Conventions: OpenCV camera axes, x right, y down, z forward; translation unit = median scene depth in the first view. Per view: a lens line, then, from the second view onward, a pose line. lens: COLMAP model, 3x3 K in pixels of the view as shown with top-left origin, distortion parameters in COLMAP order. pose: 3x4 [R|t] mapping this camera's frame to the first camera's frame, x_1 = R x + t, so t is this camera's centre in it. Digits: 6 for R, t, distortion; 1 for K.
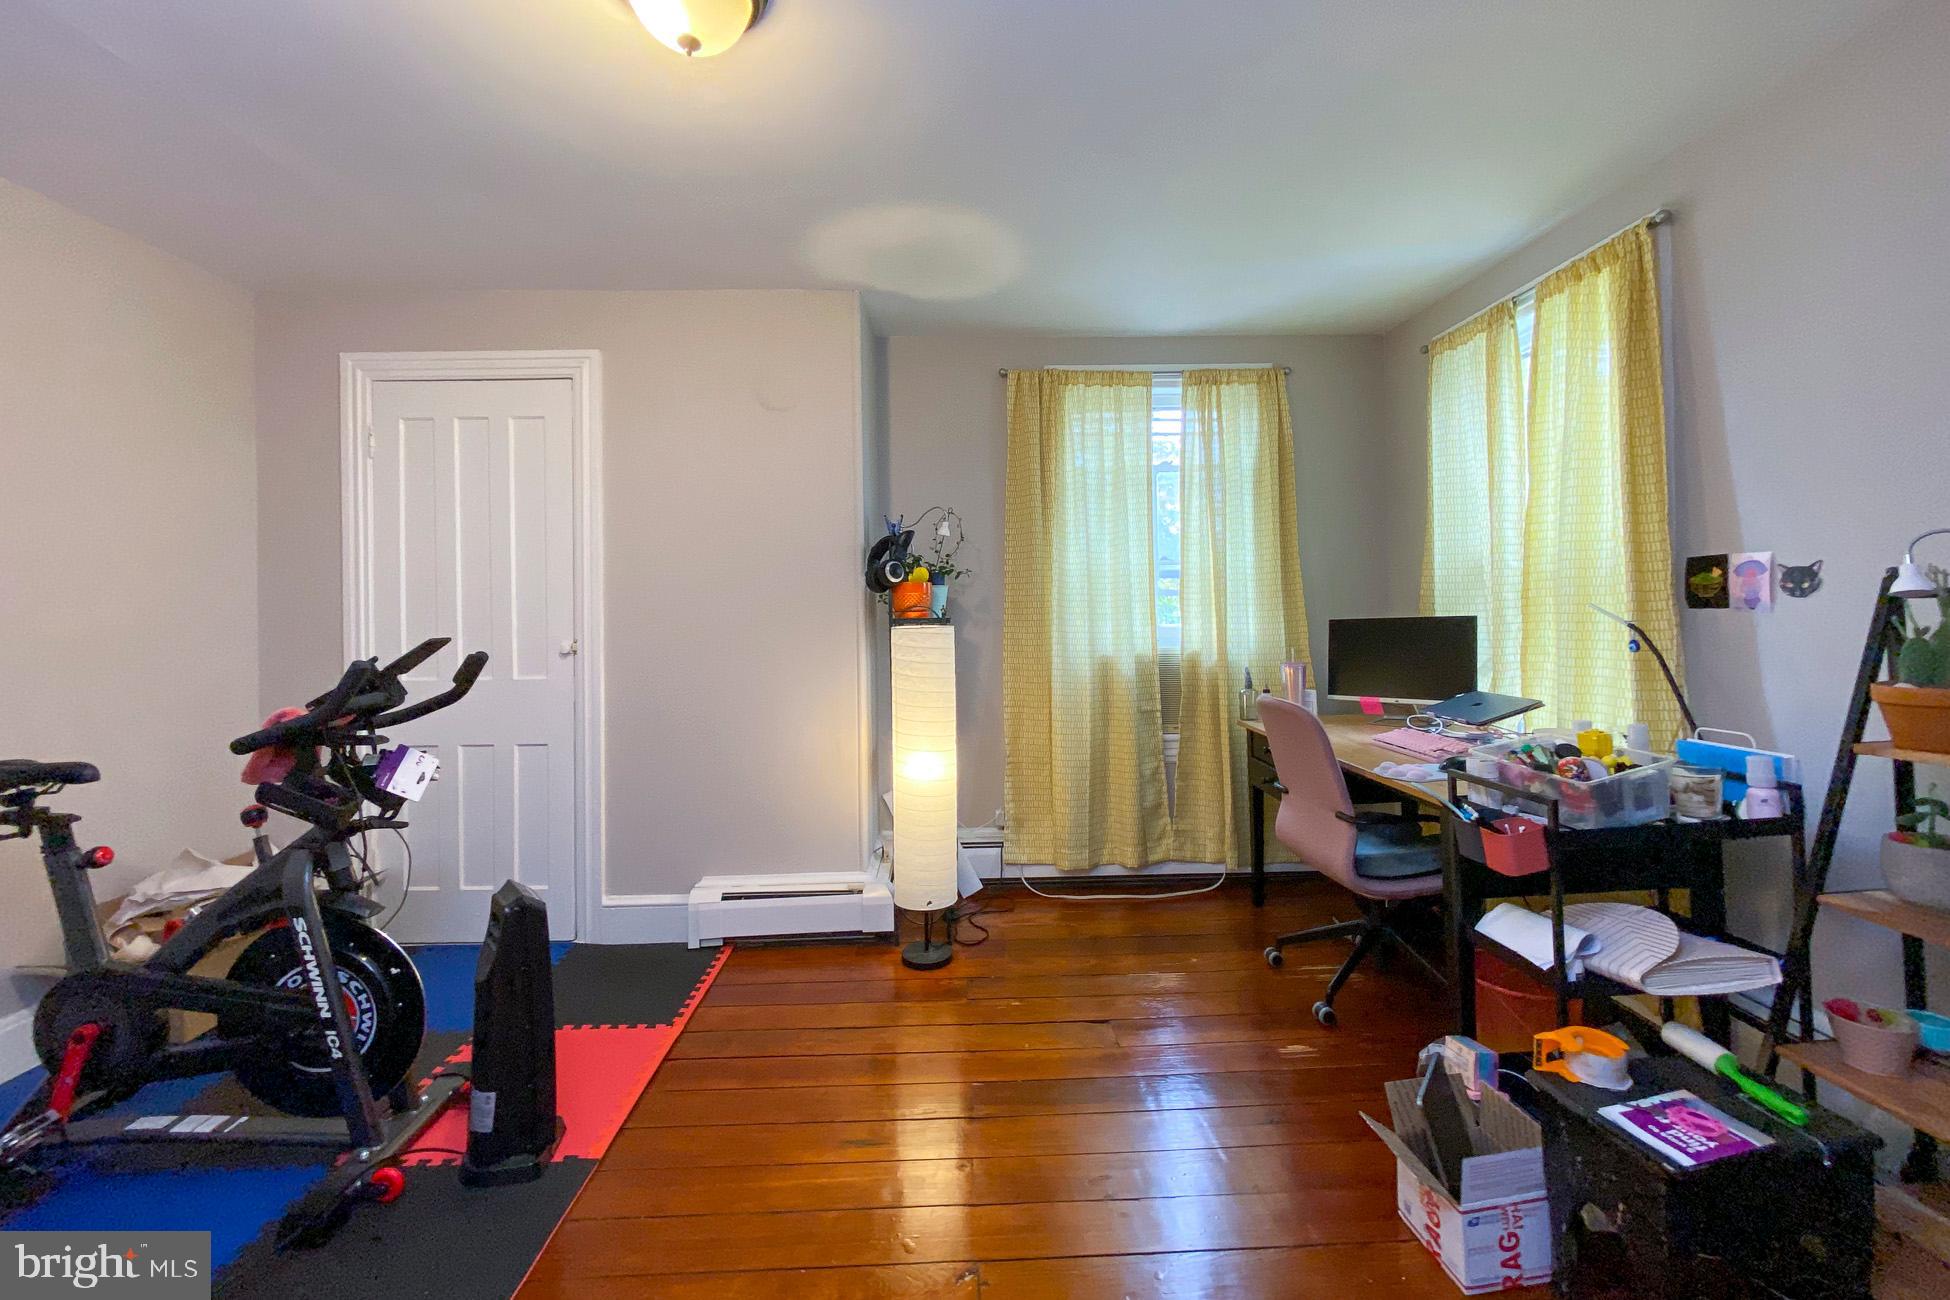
lens RADIAL K [[791.4, 0, 977.4], [0, 791.4, 607.9], [0, 0, 1]] dist [-0.000340, 0.000009]
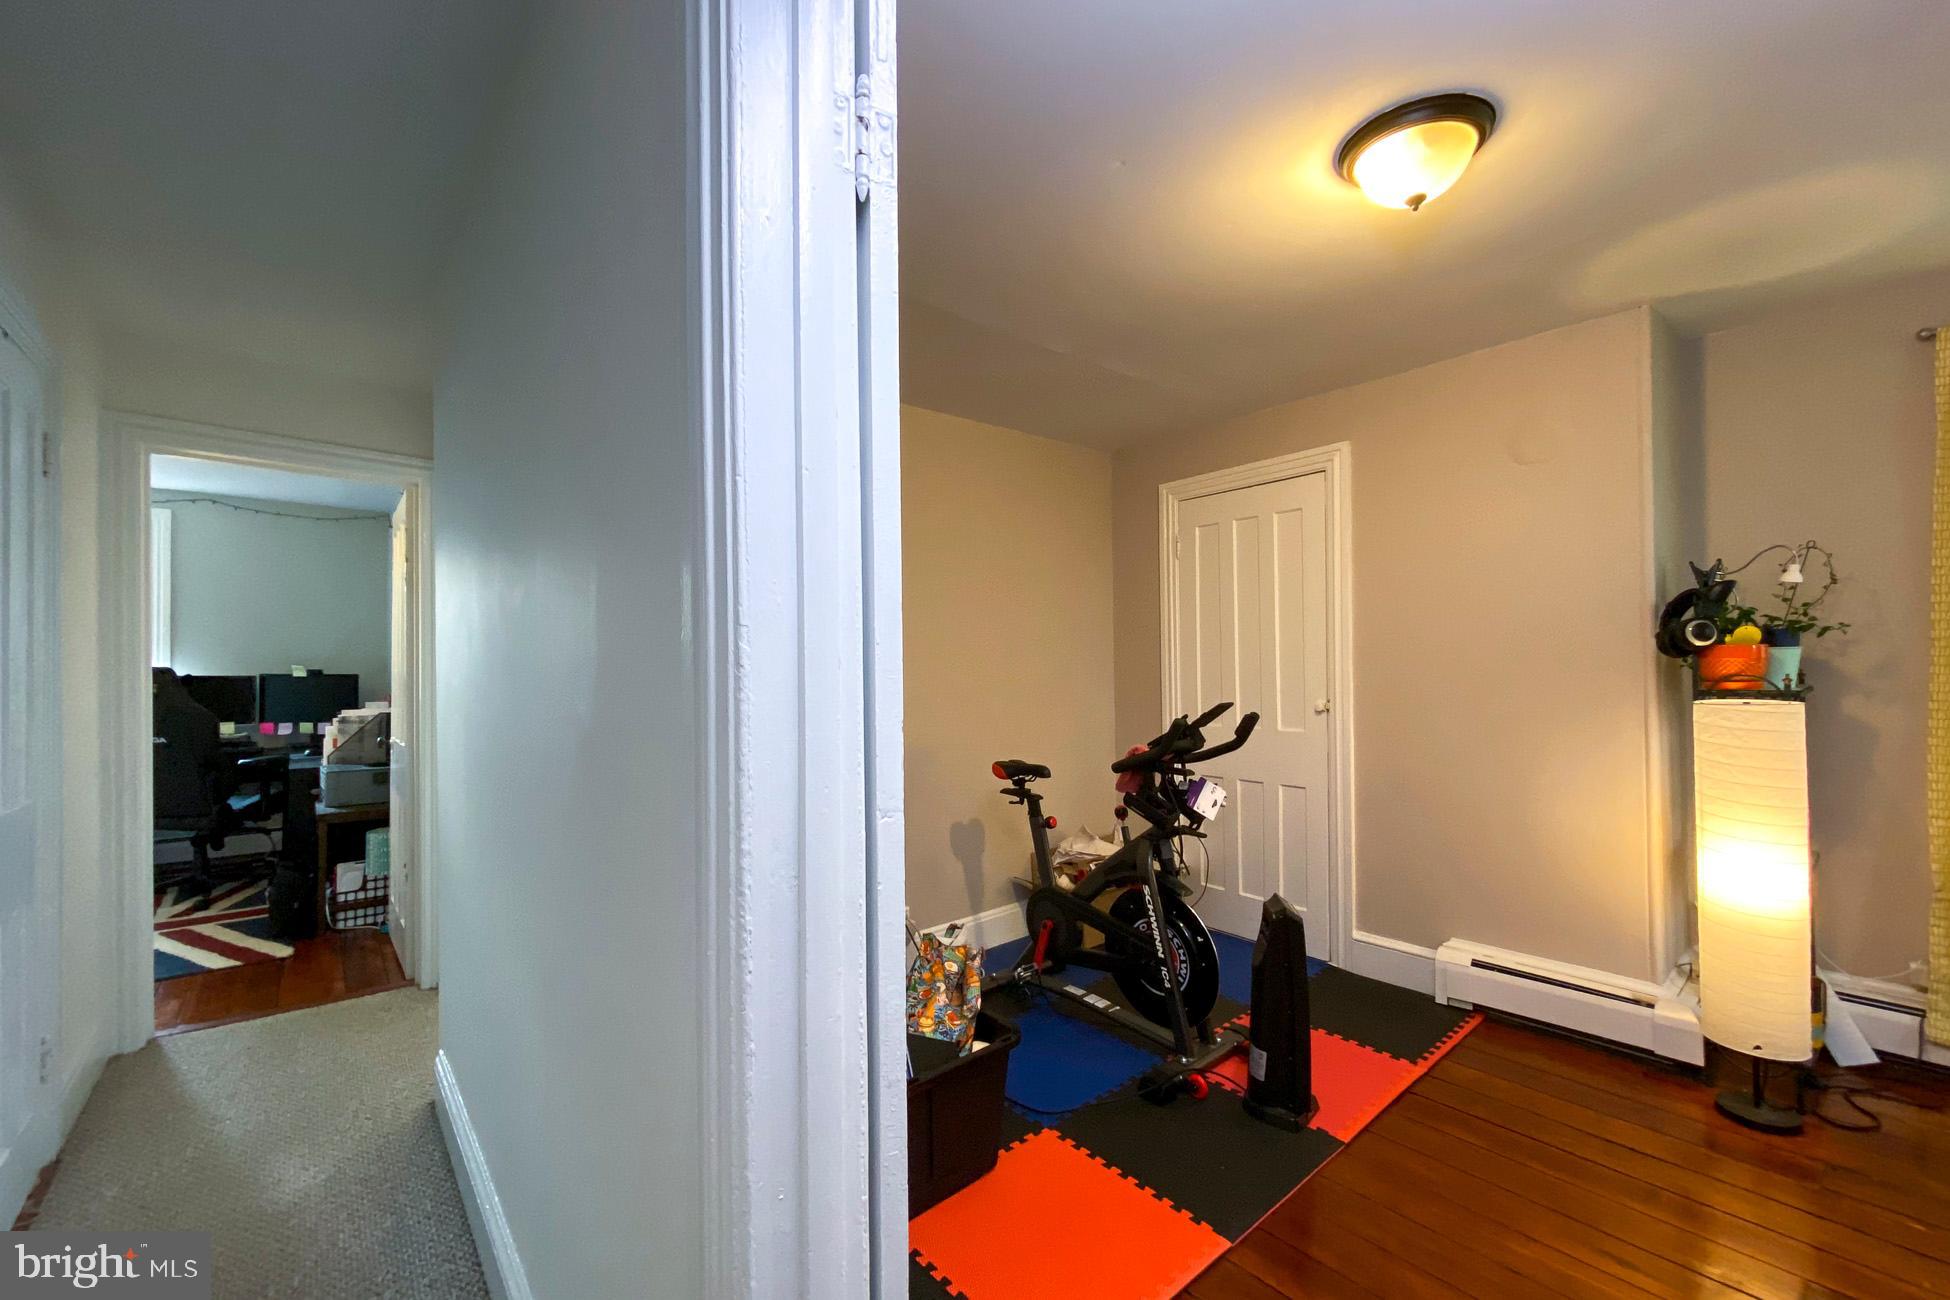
lens RADIAL K [[773.3, 0, 975.0], [0, 773.3, 650.0], [0, 0, 1]] dist [-0.001536, 0.000397]
pose [[0.617993, -0.010371, -0.786115, 0.091319], [0.008464, 0.999943, -0.006538, -0.043895], [0.786138, -0.002614, 0.618045, -0.146214]]
